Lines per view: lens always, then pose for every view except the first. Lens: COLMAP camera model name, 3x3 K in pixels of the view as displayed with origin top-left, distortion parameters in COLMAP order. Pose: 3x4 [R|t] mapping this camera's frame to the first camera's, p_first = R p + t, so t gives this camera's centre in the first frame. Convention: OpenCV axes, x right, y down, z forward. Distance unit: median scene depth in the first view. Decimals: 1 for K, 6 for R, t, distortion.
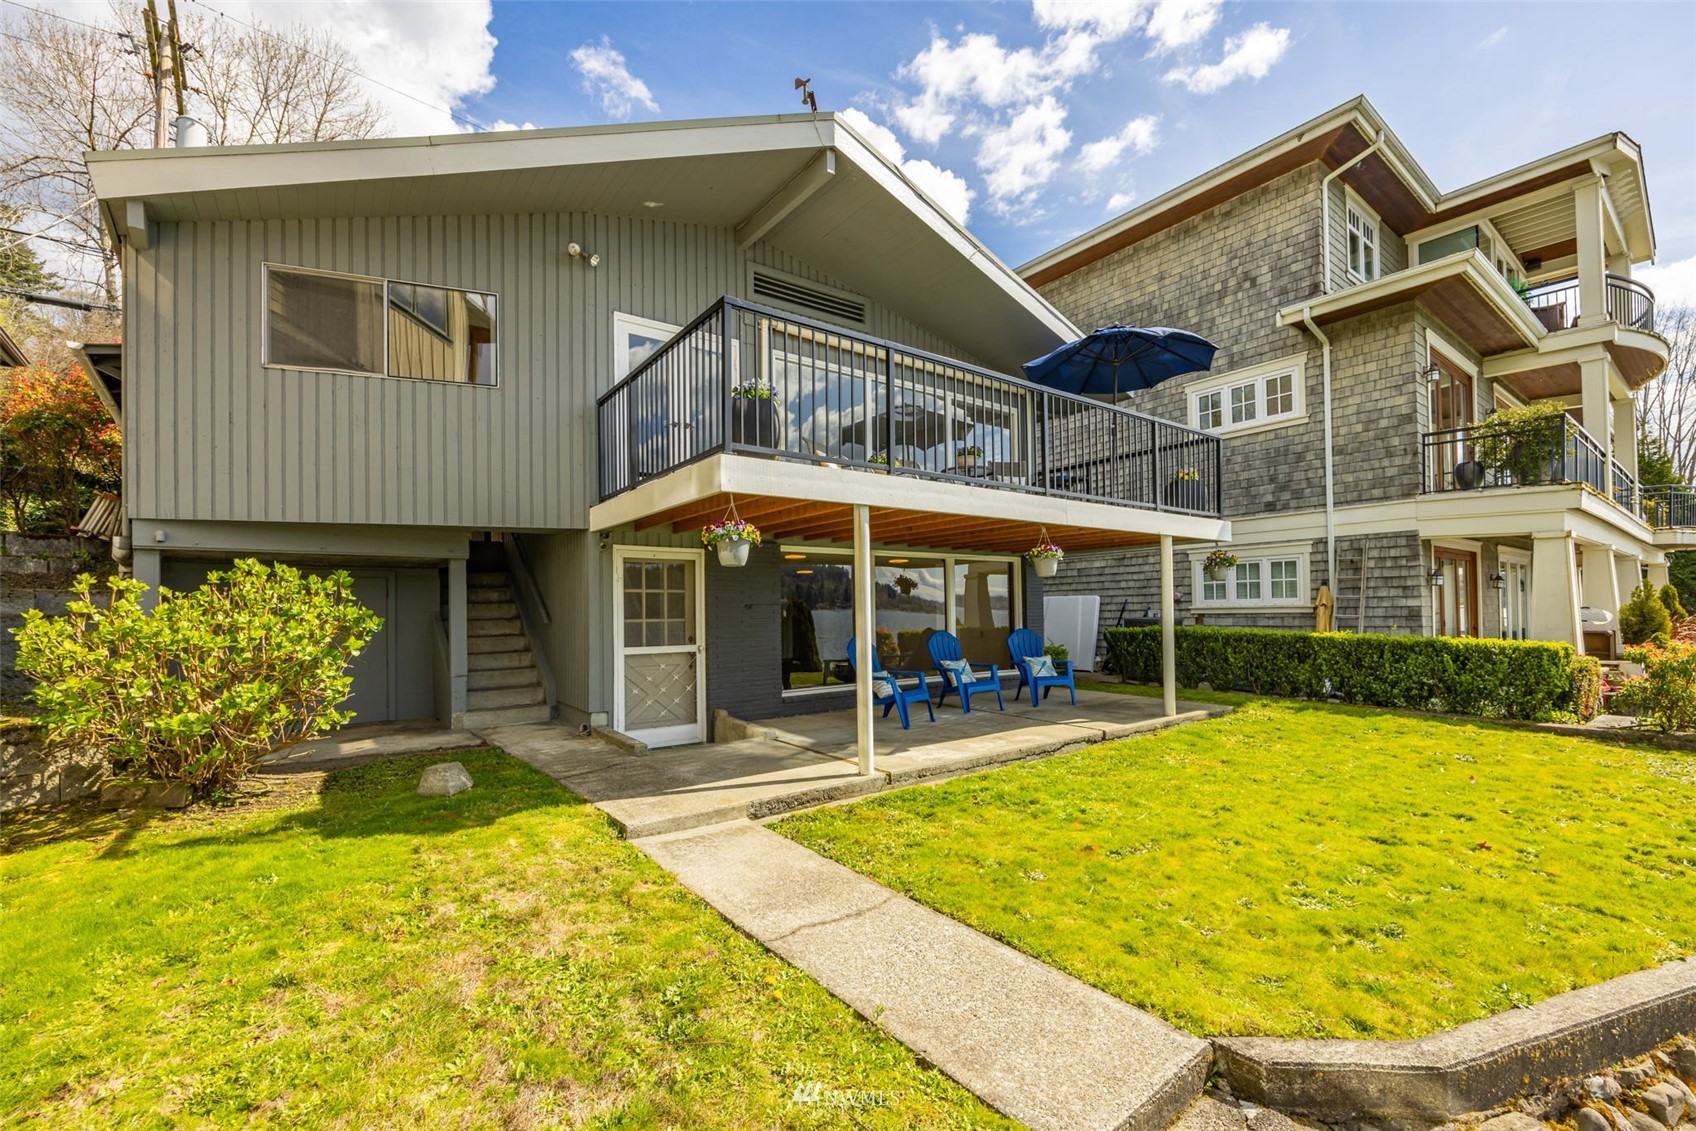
lens RADIAL K [[758.4, 0, 902.3], [0, 758.4, 607.5], [0, 0, 1]] dist [-0.003206, -0.000348]
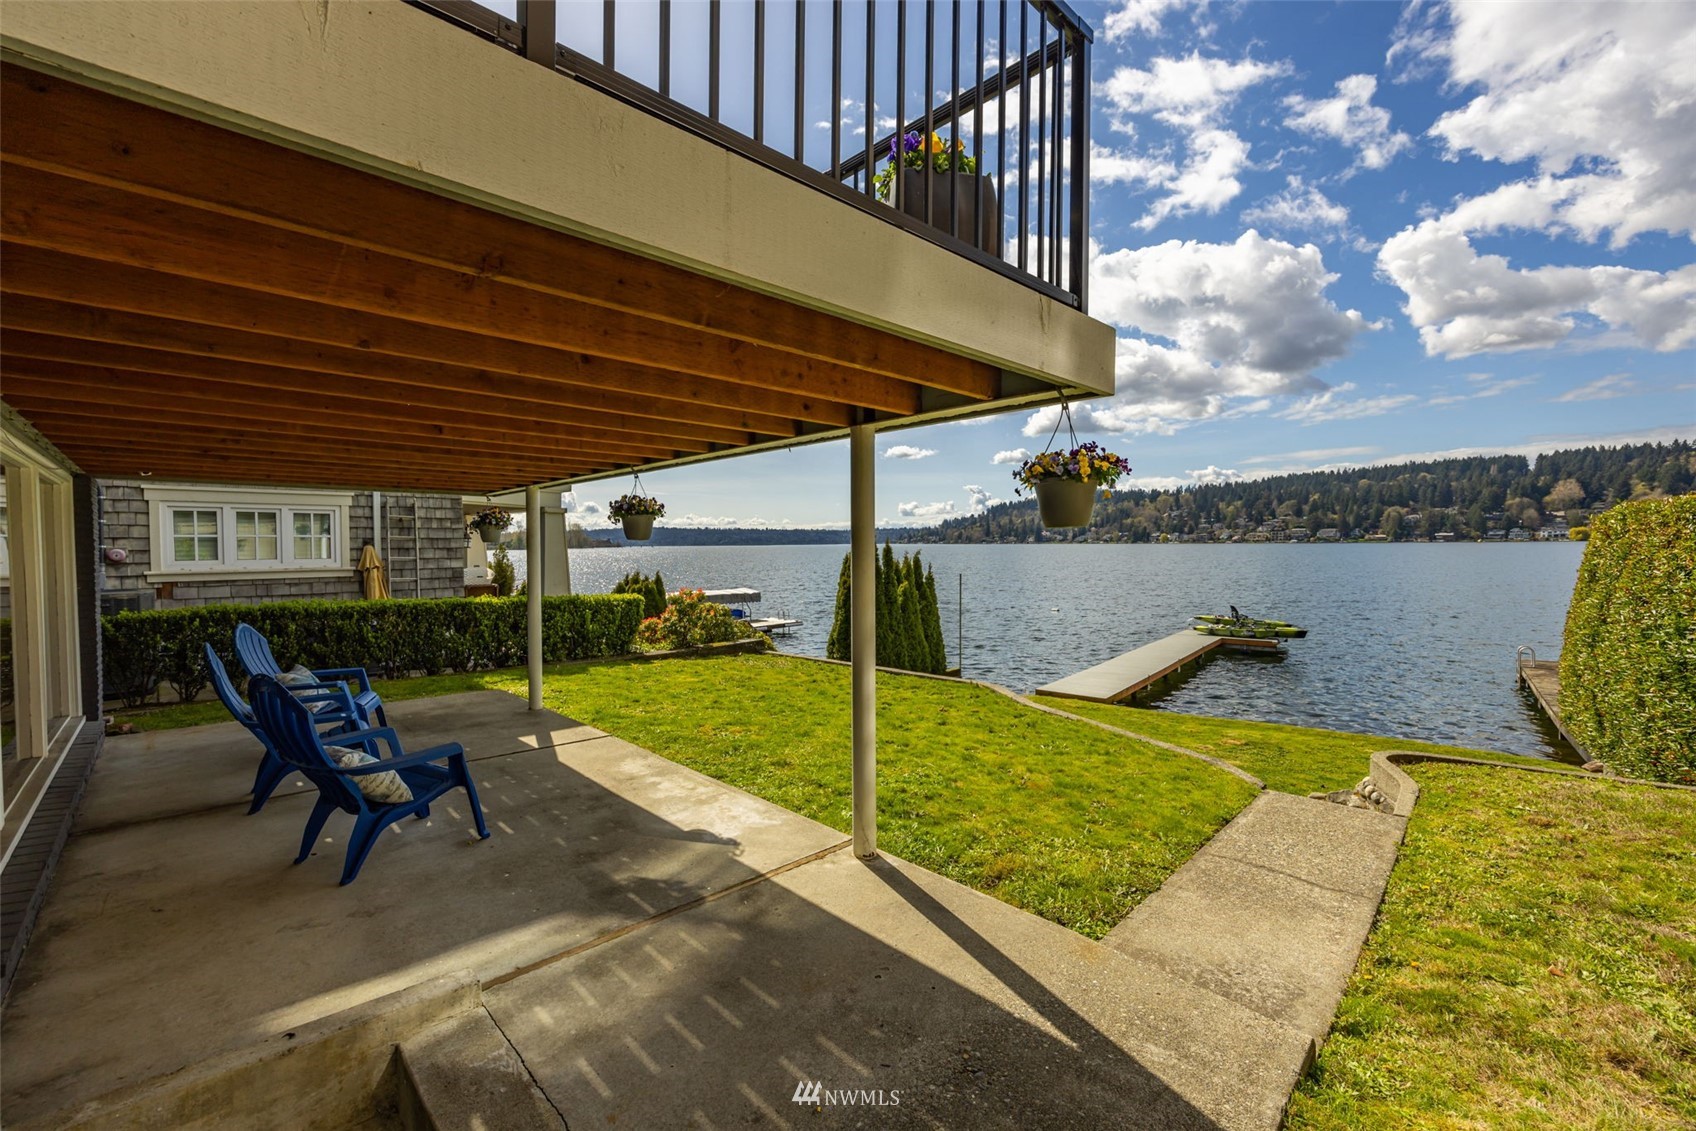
lens RADIAL K [[728.3, 0, 815.0], [0, 728.3, 586.7], [0, 0, 1]] dist [-0.003088, 0.002268]
pose [[-0.110912, -0.039075, 0.993062, -0.349569], [0.002860, 0.999210, 0.039636, -0.013468], [-0.993826, 0.007236, -0.110713, 0.607998]]
